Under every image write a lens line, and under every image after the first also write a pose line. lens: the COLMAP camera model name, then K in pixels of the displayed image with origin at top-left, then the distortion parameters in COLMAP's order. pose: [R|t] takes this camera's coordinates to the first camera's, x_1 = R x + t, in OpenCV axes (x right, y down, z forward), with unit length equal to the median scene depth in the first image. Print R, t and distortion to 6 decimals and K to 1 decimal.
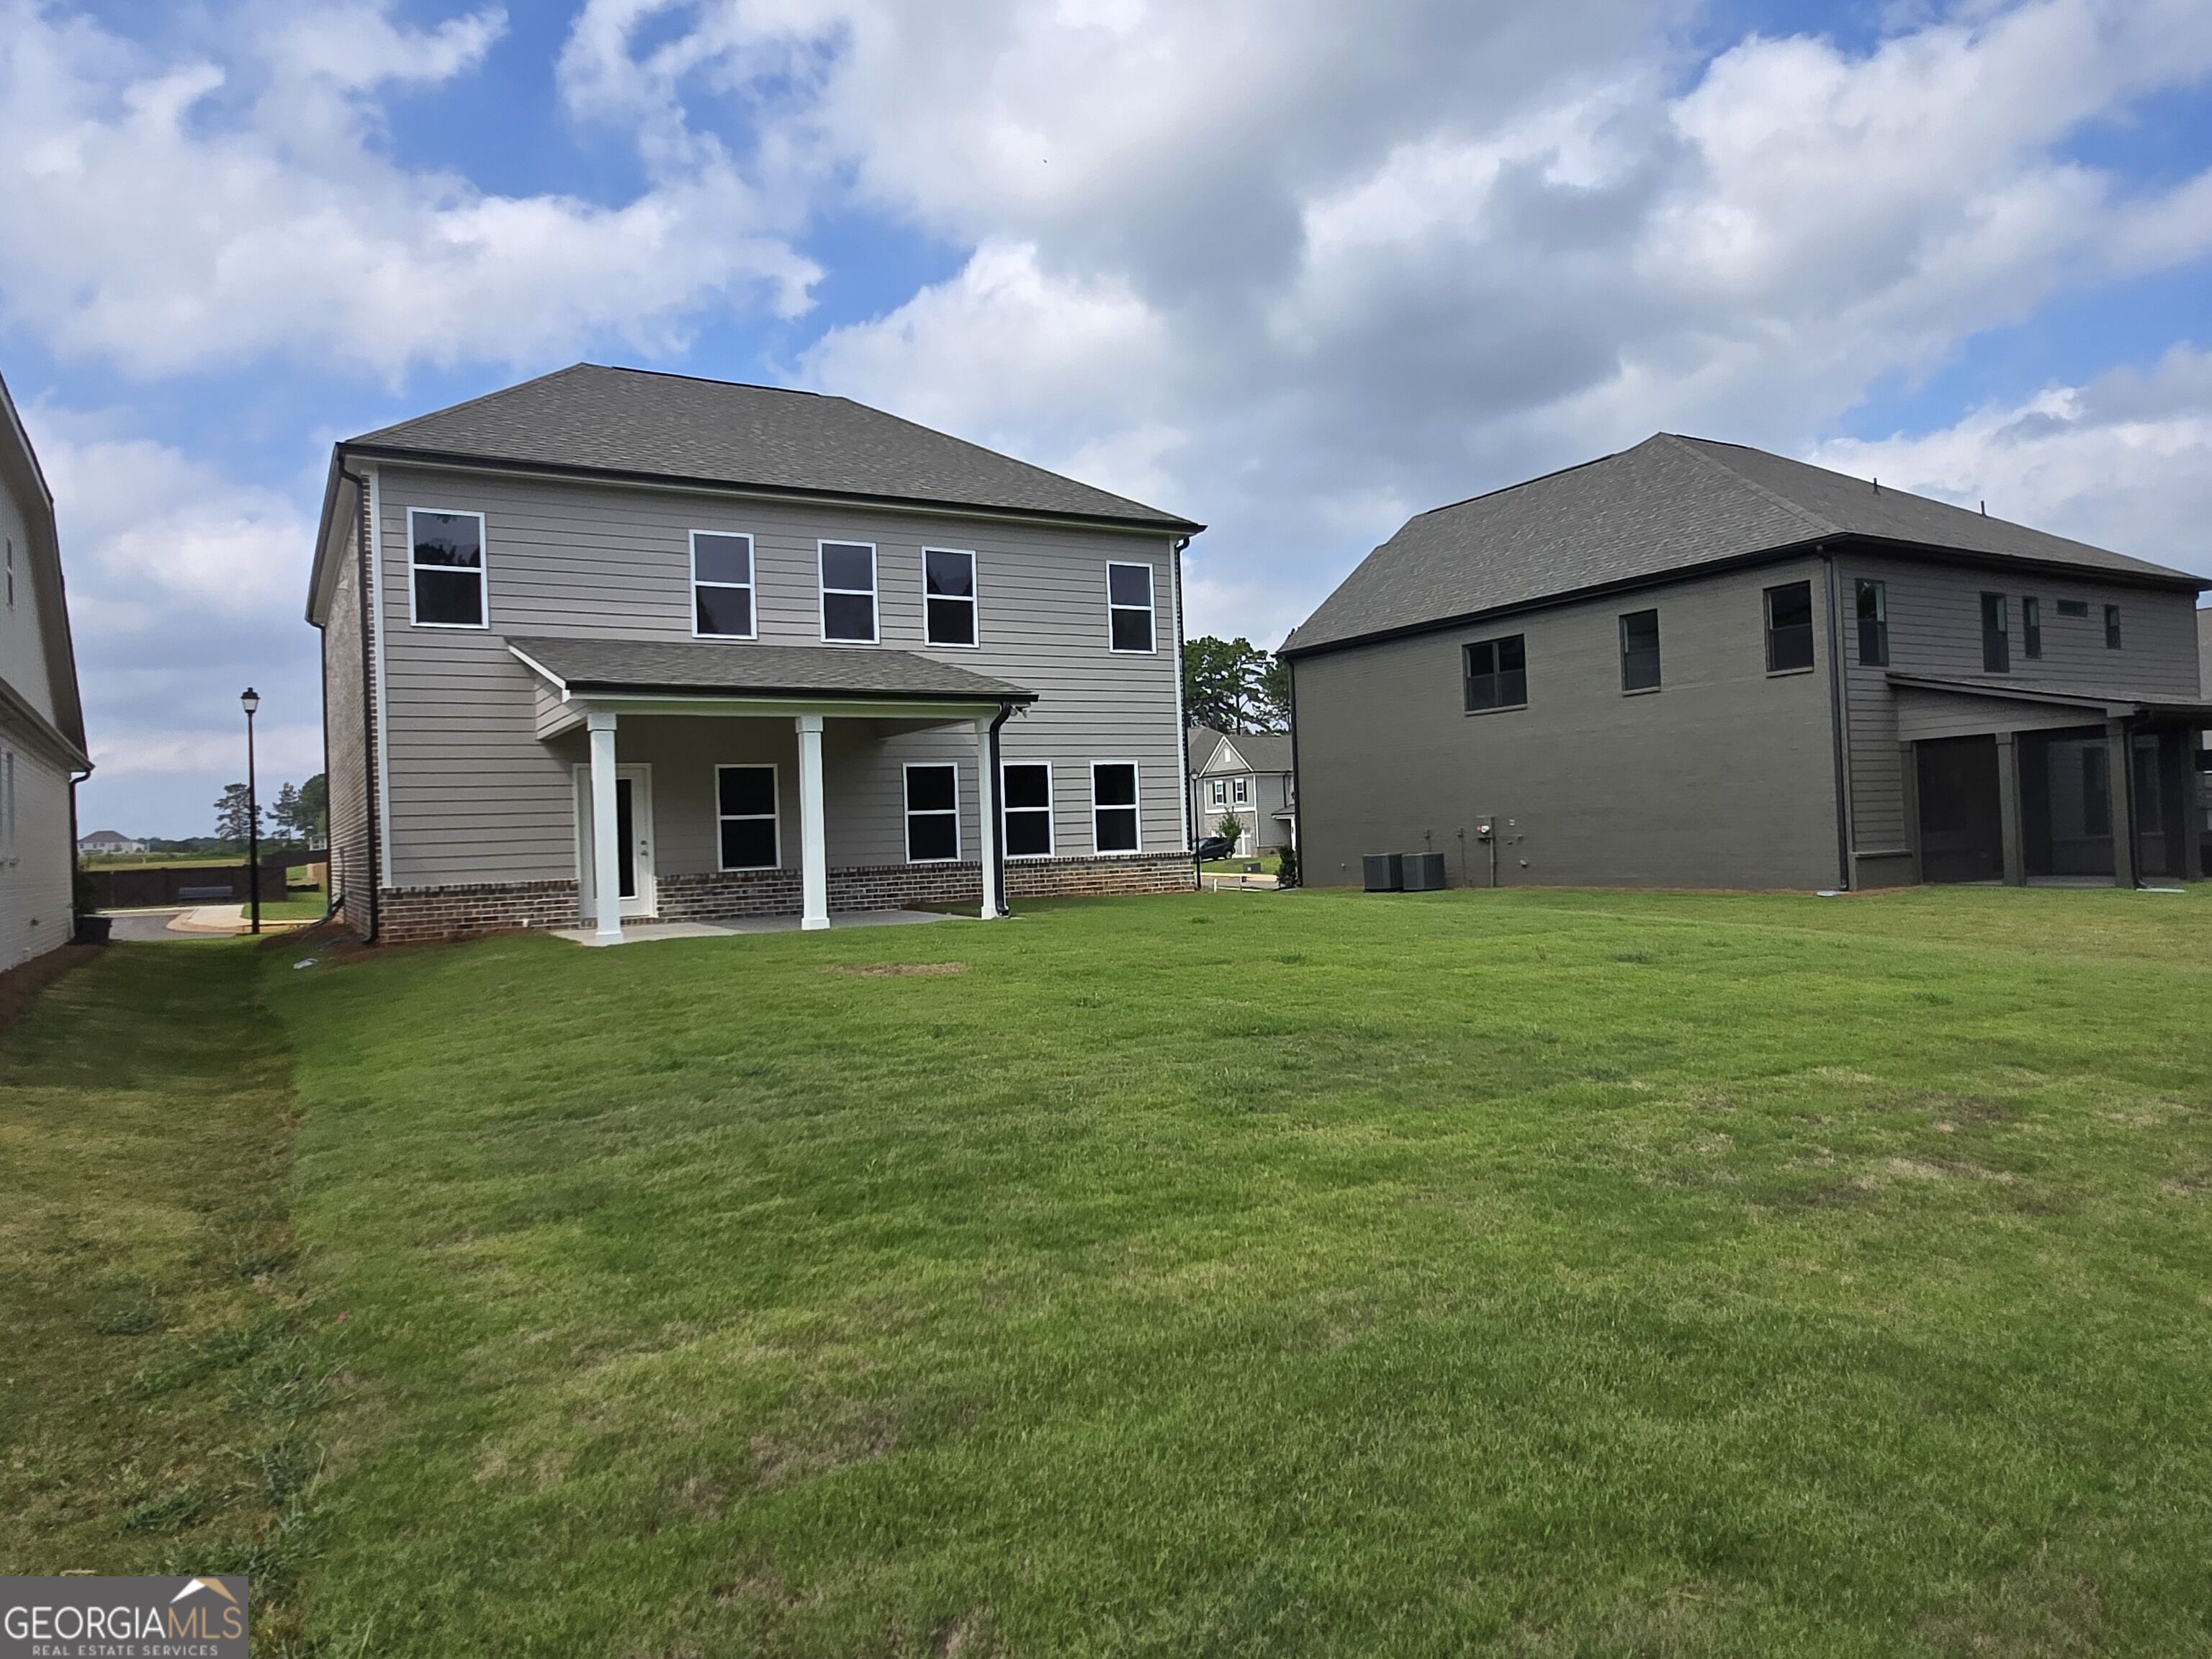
lens RADIAL K [[983.6, 0, 1089.9], [0, 983.6, 822.1], [0, 0, 1]] dist [0.003471, -0.000028]
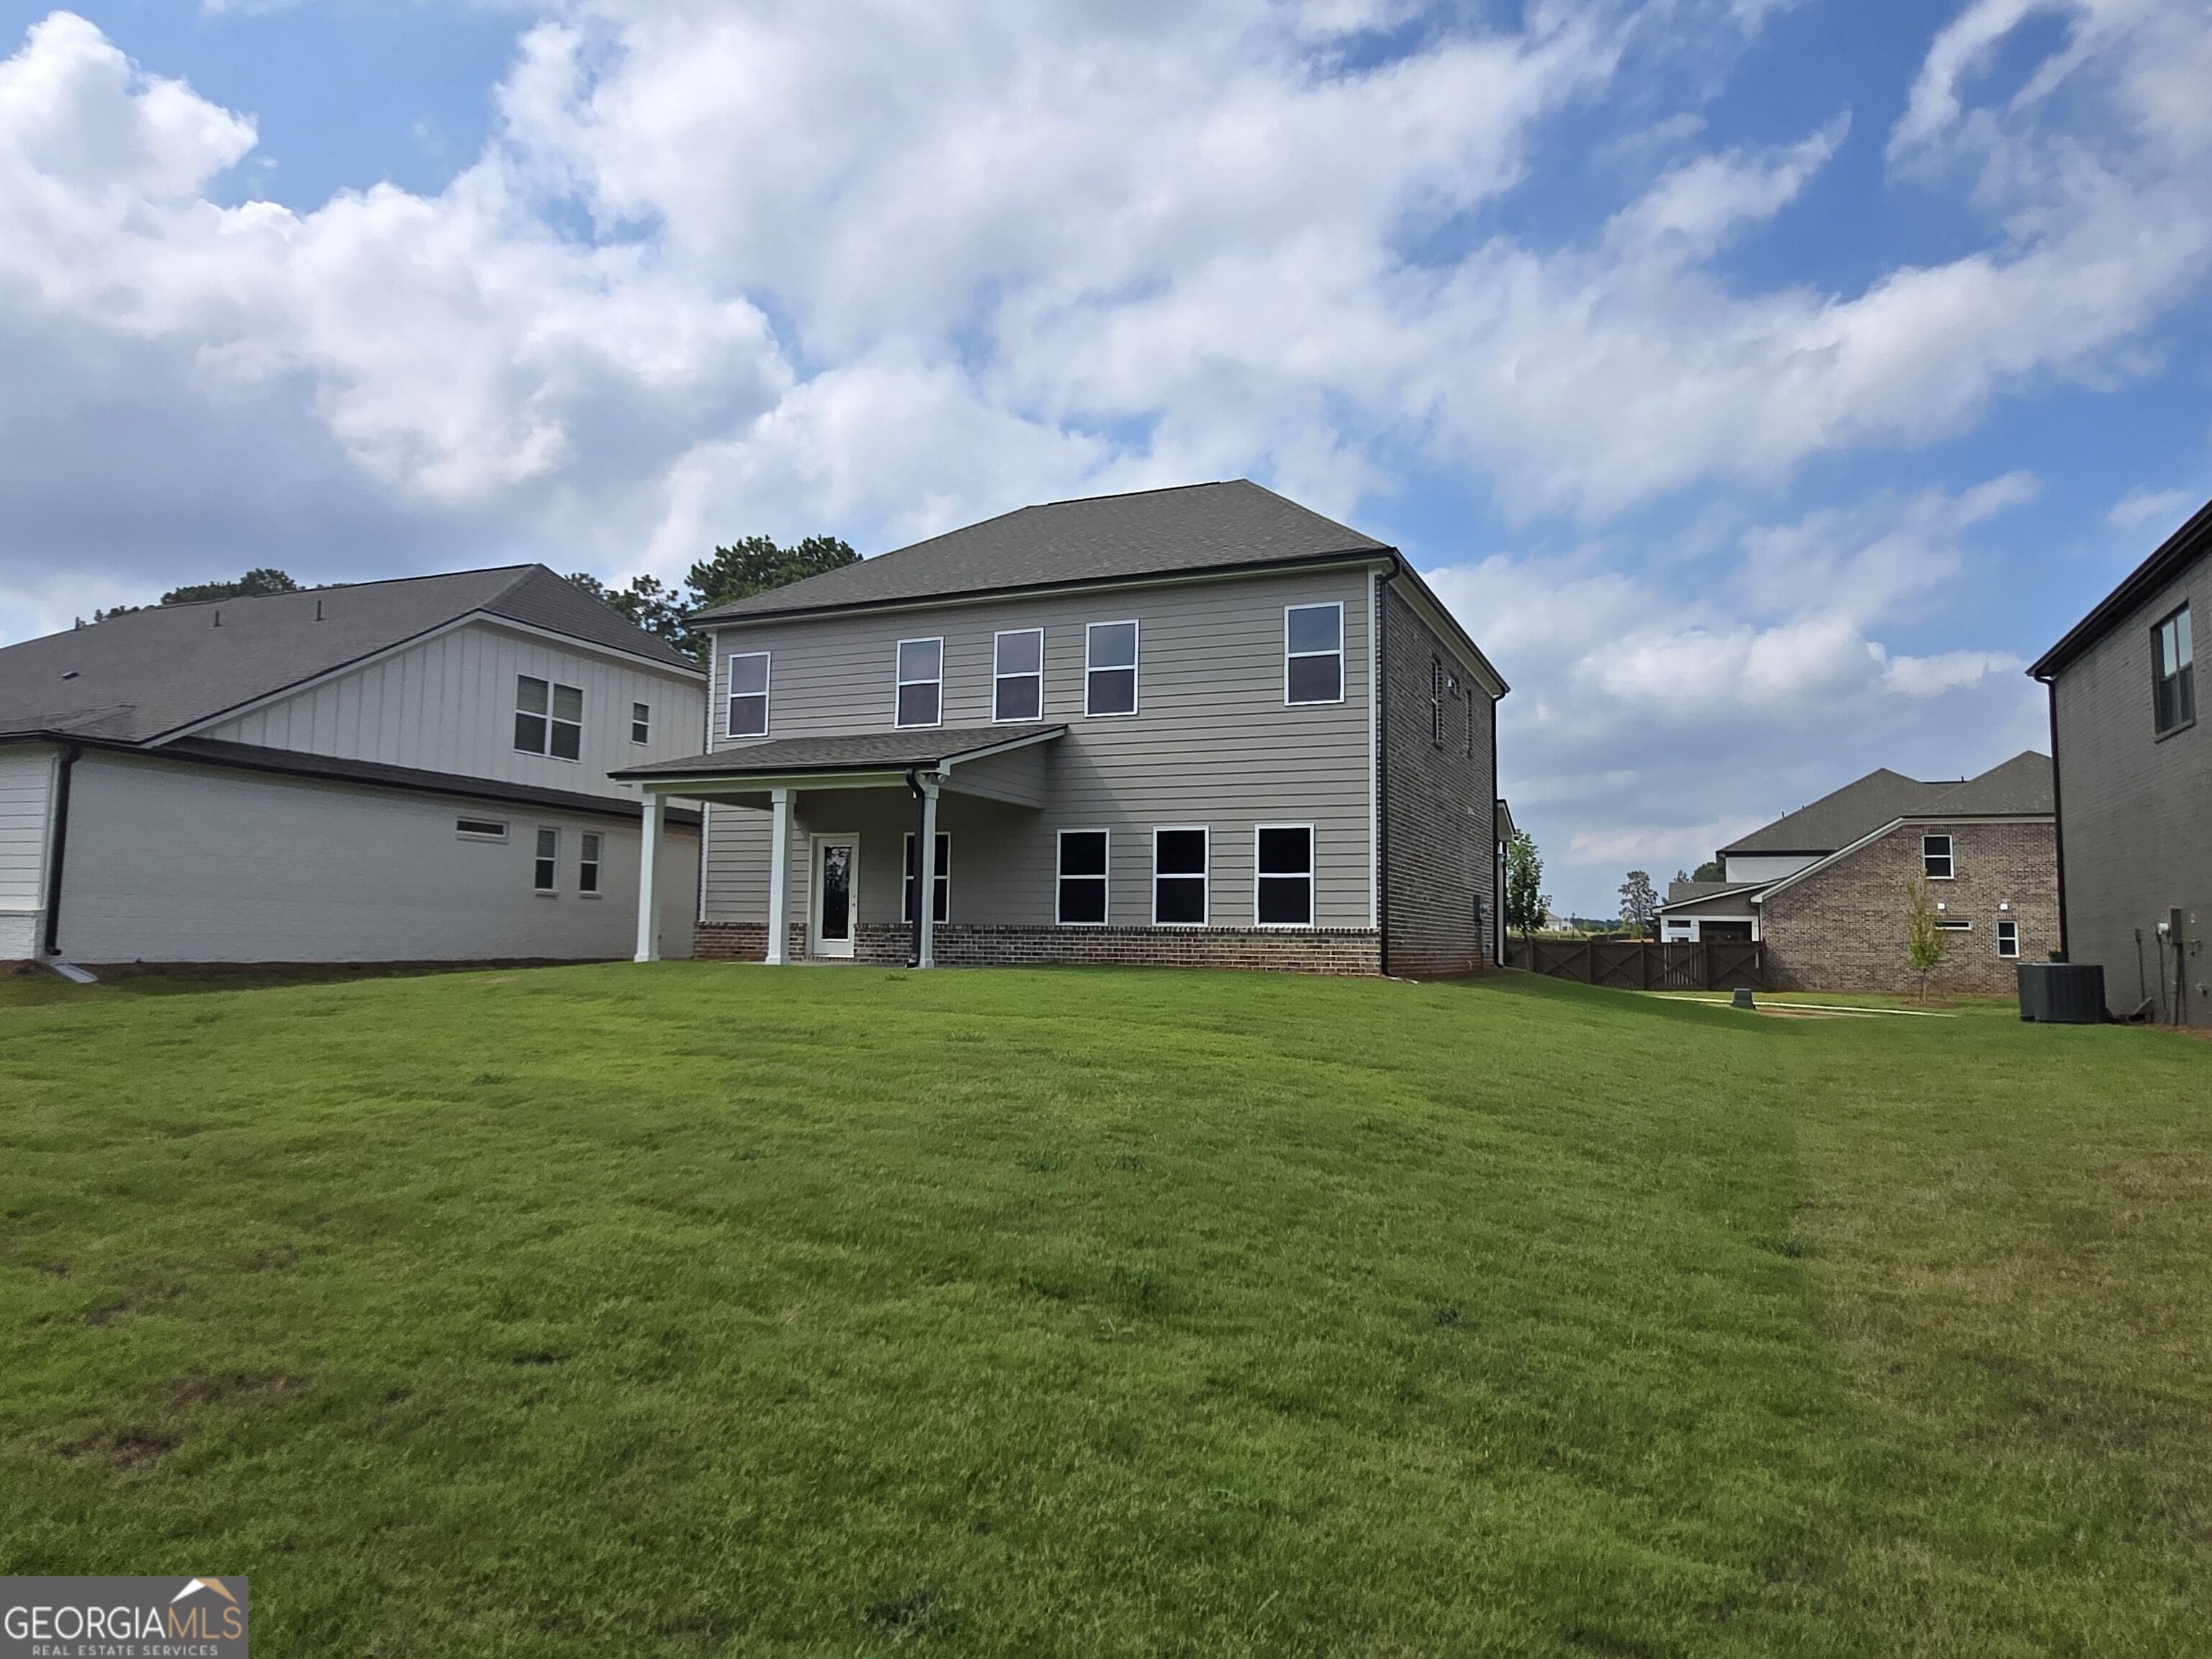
lens RADIAL K [[987.0, 0, 1100.3], [0, 987.0, 840.0], [0, 0, 1]] dist [0.001036, 0.000337]
pose [[0.767997, -0.001111, -0.640453, 0.494283], [-0.024698, 0.999203, -0.031350, -0.015661], [0.639977, 0.039895, 0.767357, 0.199557]]
